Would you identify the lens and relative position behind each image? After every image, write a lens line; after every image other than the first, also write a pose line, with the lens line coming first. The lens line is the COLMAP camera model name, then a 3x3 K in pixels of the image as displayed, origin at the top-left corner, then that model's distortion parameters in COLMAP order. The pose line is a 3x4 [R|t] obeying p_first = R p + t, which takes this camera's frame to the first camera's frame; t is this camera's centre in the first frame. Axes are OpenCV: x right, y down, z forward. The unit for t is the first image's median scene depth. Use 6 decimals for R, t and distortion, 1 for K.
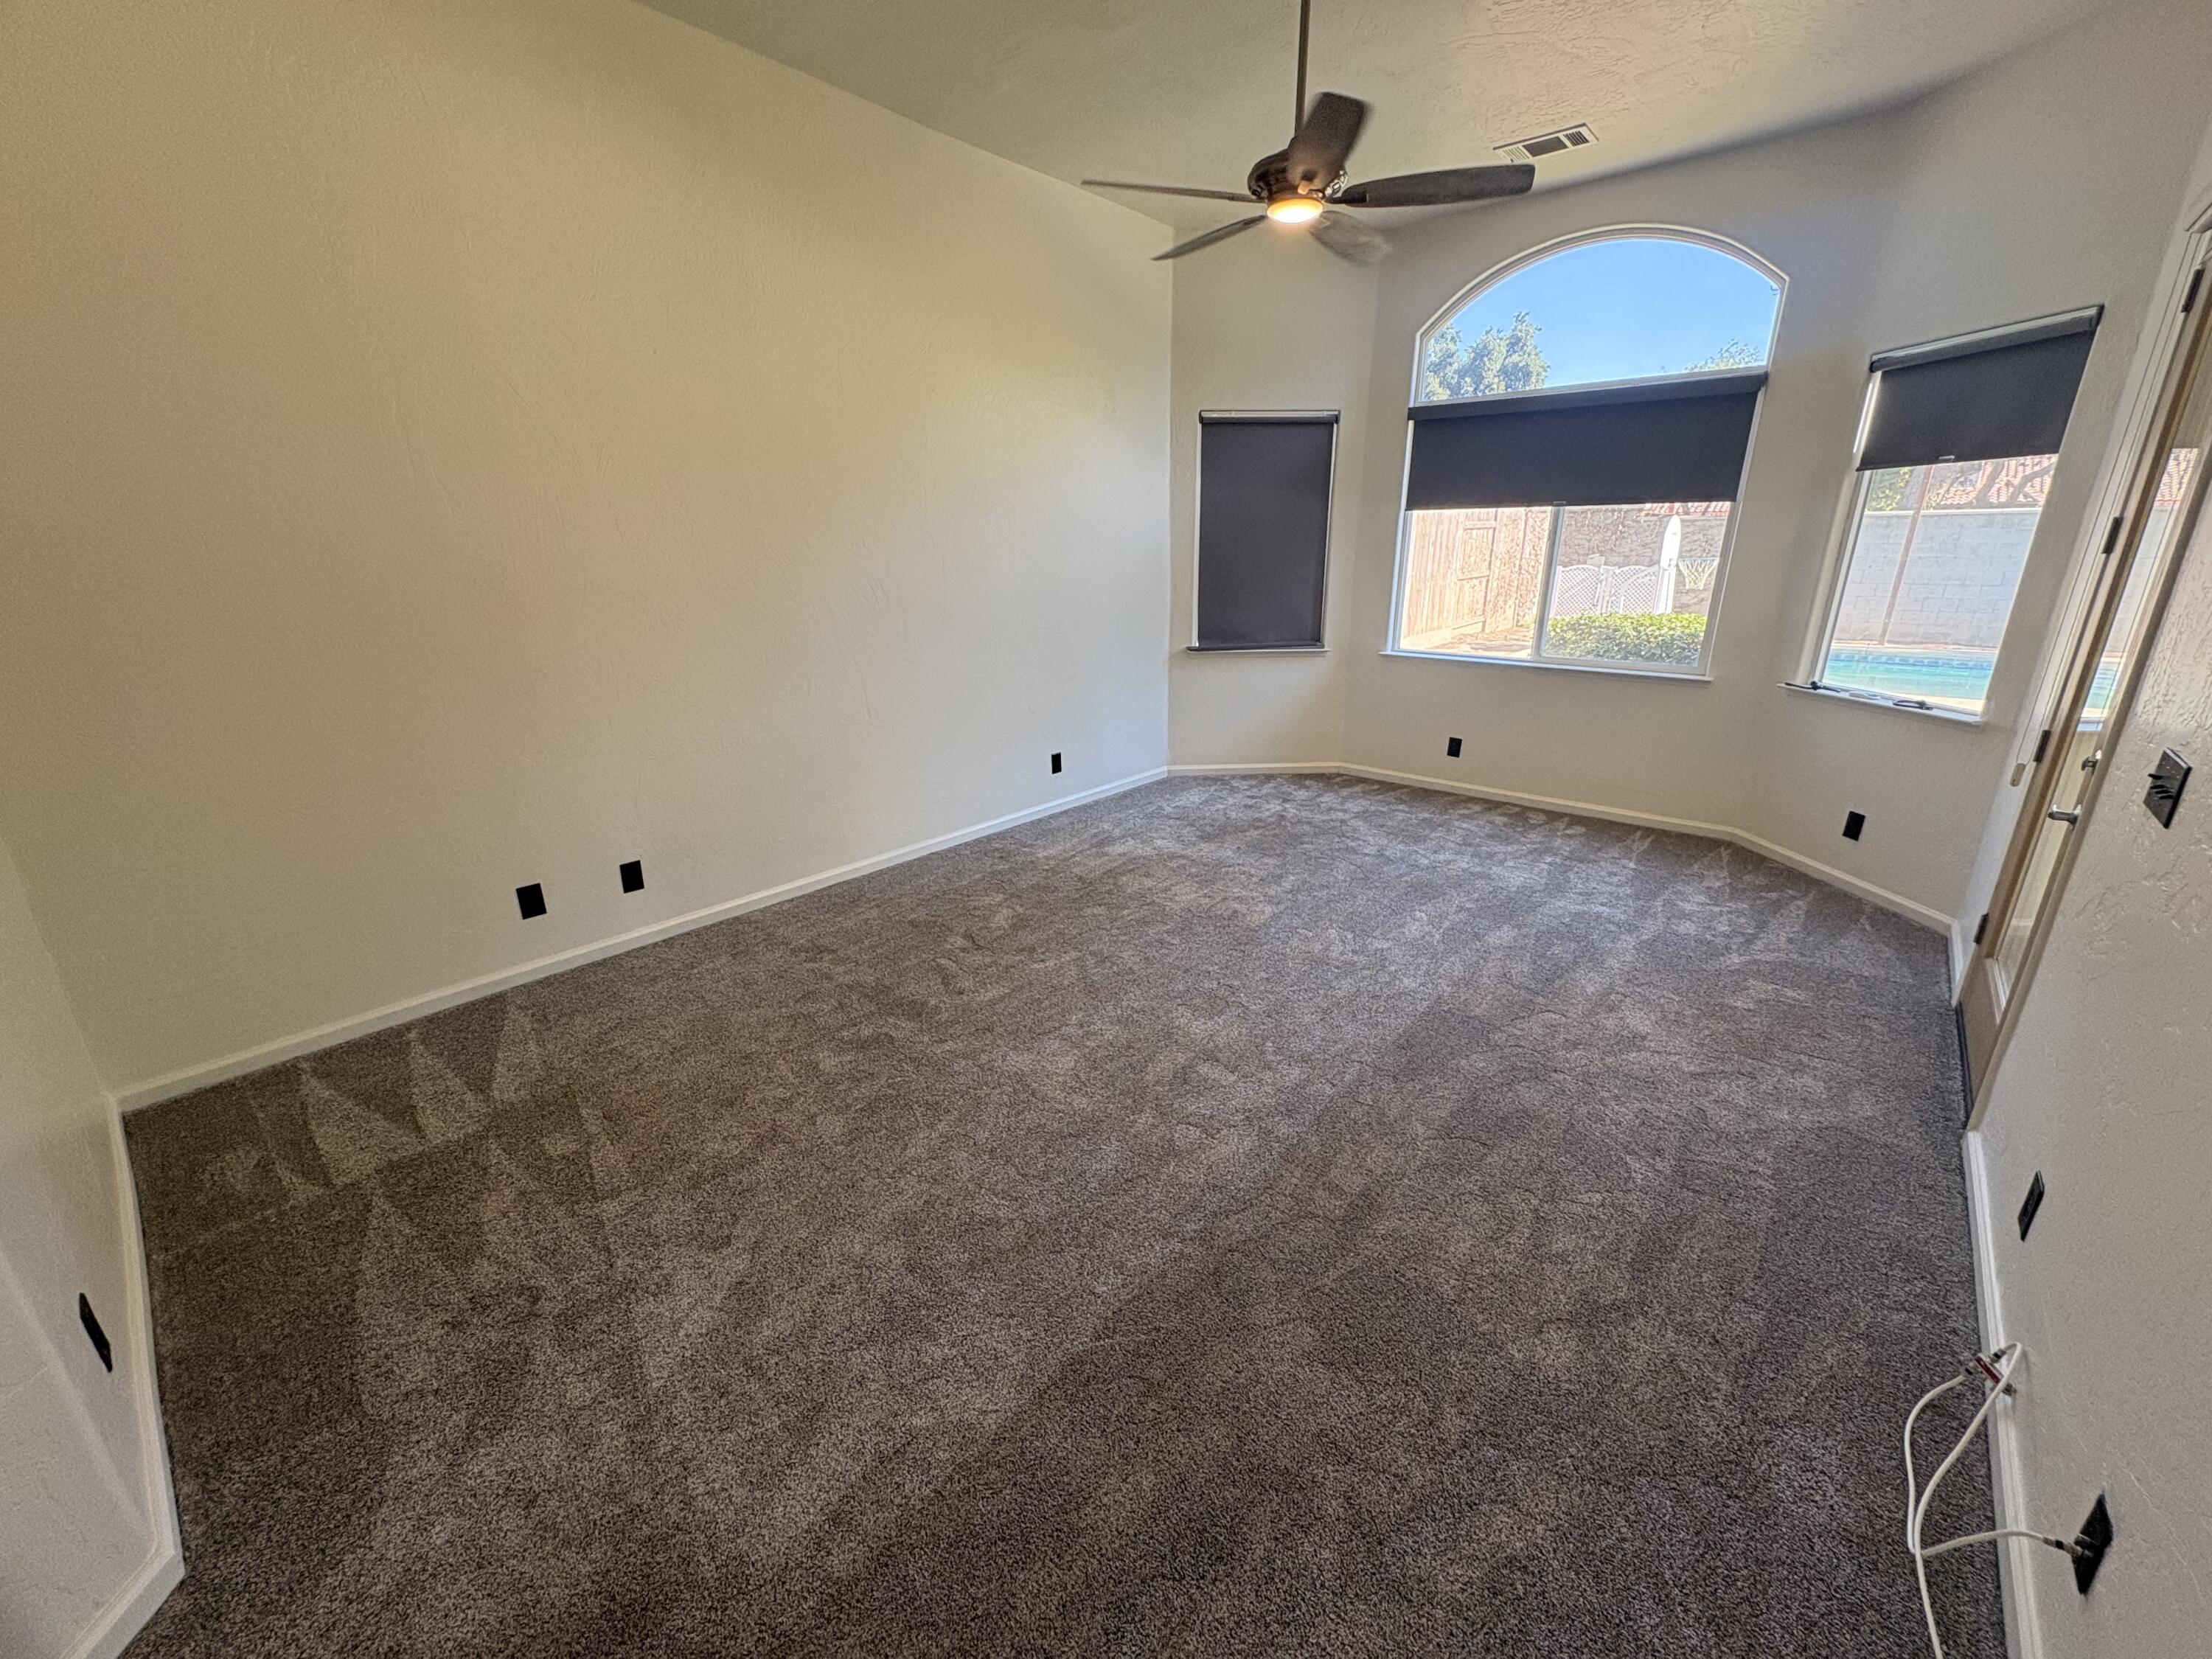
lens RADIAL K [[879.9, 0, 1110.7], [0, 879.9, 826.3], [0, 0, 1]] dist [0.000726, -0.000134]
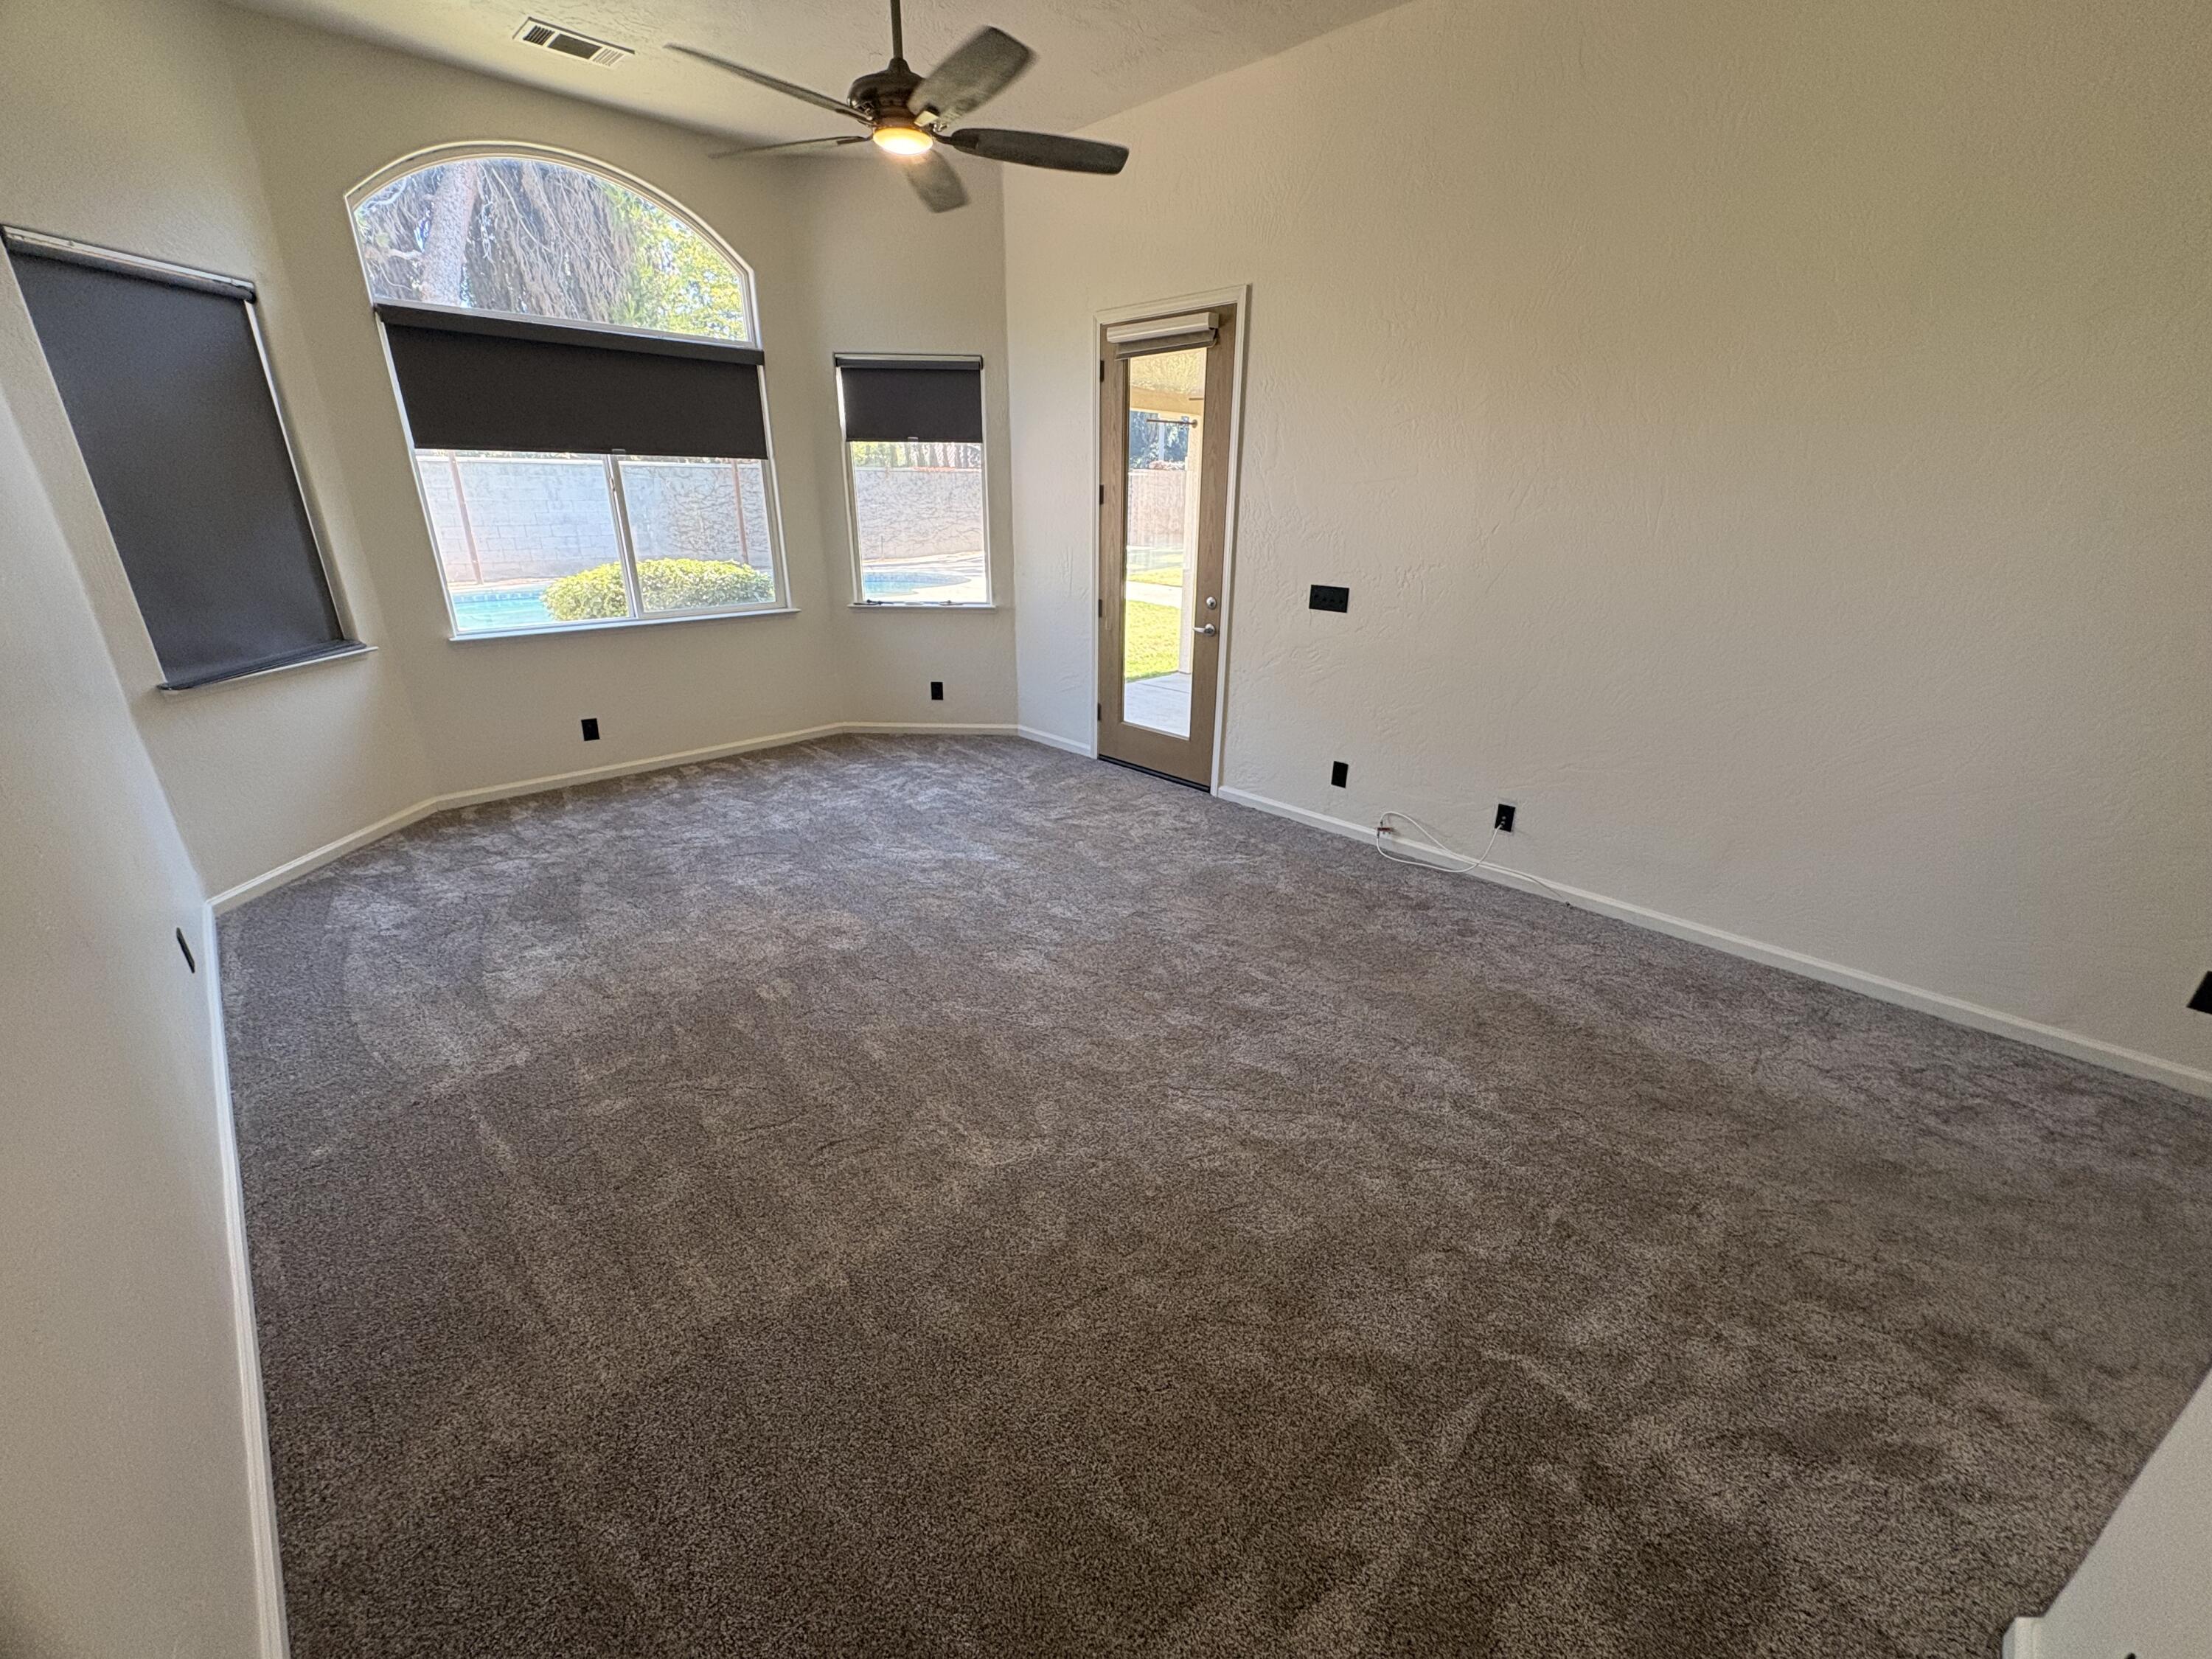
lens RADIAL K [[879.9, 0, 1110.7], [0, 879.9, 826.3], [0, 0, 1]] dist [0.000726, -0.000134]
pose [[0.071771, -0.353101, 0.932828, -0.466980], [0.295160, 0.900871, 0.318295, -0.141437], [-0.952748, 0.252489, 0.168878, 0.415798]]
